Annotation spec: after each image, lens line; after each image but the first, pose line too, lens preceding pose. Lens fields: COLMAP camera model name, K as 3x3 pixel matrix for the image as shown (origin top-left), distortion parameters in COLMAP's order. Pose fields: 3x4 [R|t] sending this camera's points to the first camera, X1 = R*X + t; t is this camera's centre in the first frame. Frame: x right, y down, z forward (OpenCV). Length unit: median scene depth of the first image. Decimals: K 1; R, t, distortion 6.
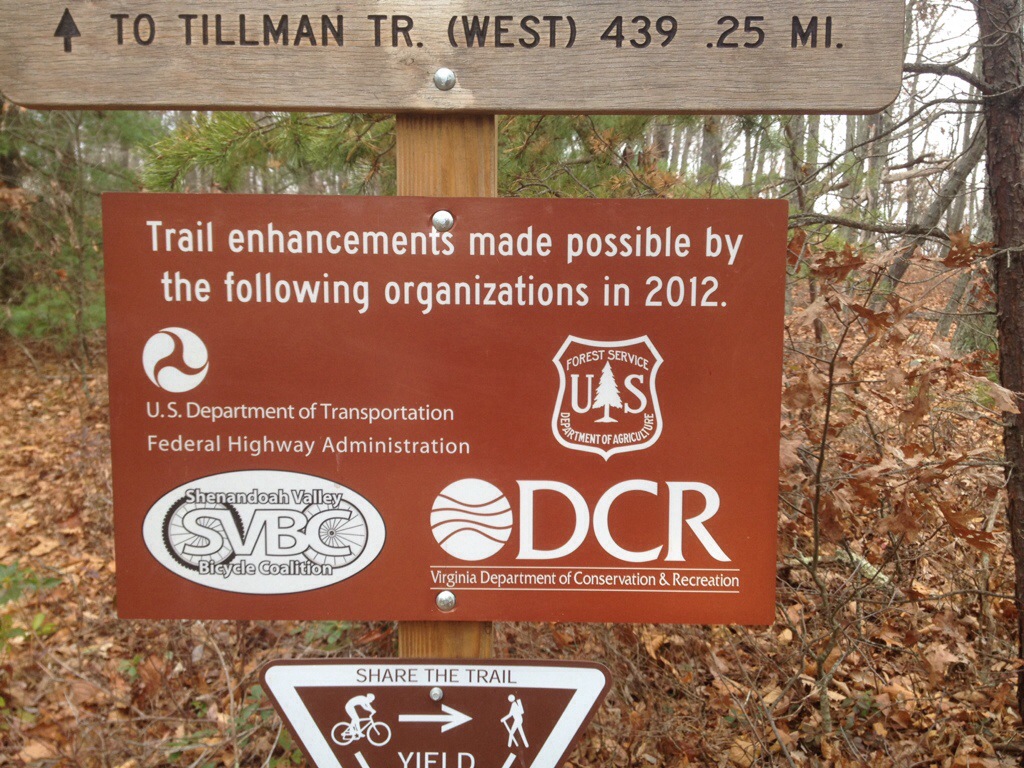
lens RADIAL K [[1041.8, 0, 553.2], [0, 1041.8, 420.9], [0, 0, 1]] dist [0.048606, 0.000000]
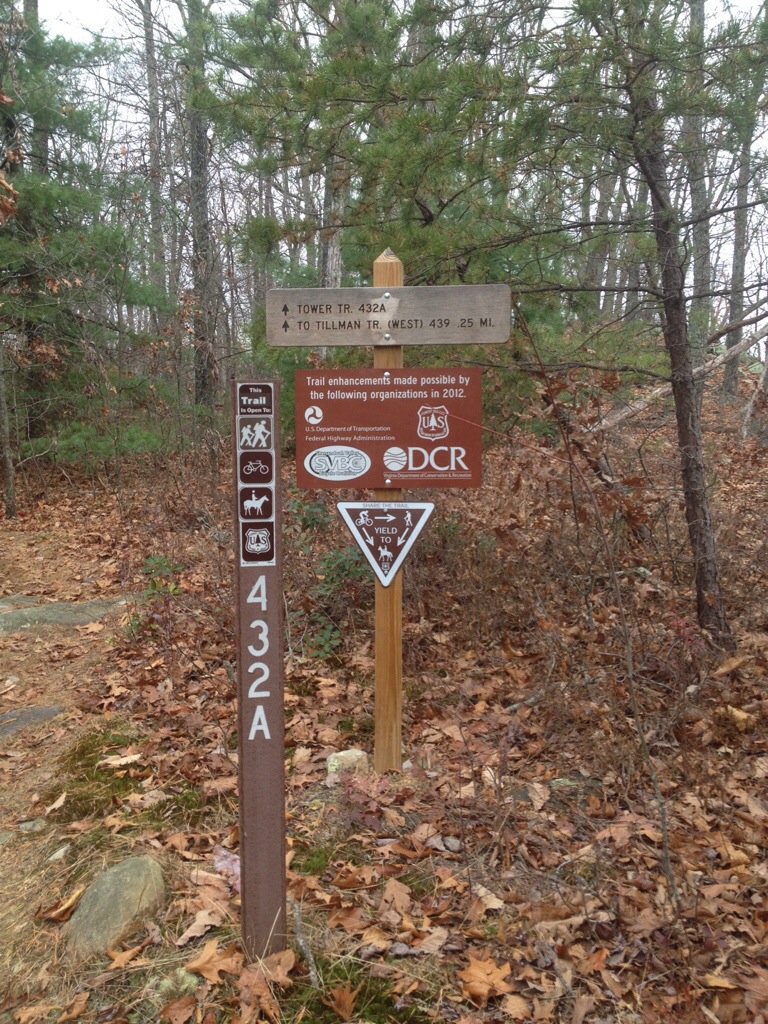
lens RADIAL K [[1041.8, 0, 382.6], [0, 1041.8, 511.9], [0, 0, 1]] dist [0.048606, 0.000000]
pose [[0.993912, -0.008208, -0.109872, 0.267349], [0.003654, 0.999128, -0.041586, 0.423782], [0.110117, 0.040932, 0.993075, -2.518483]]
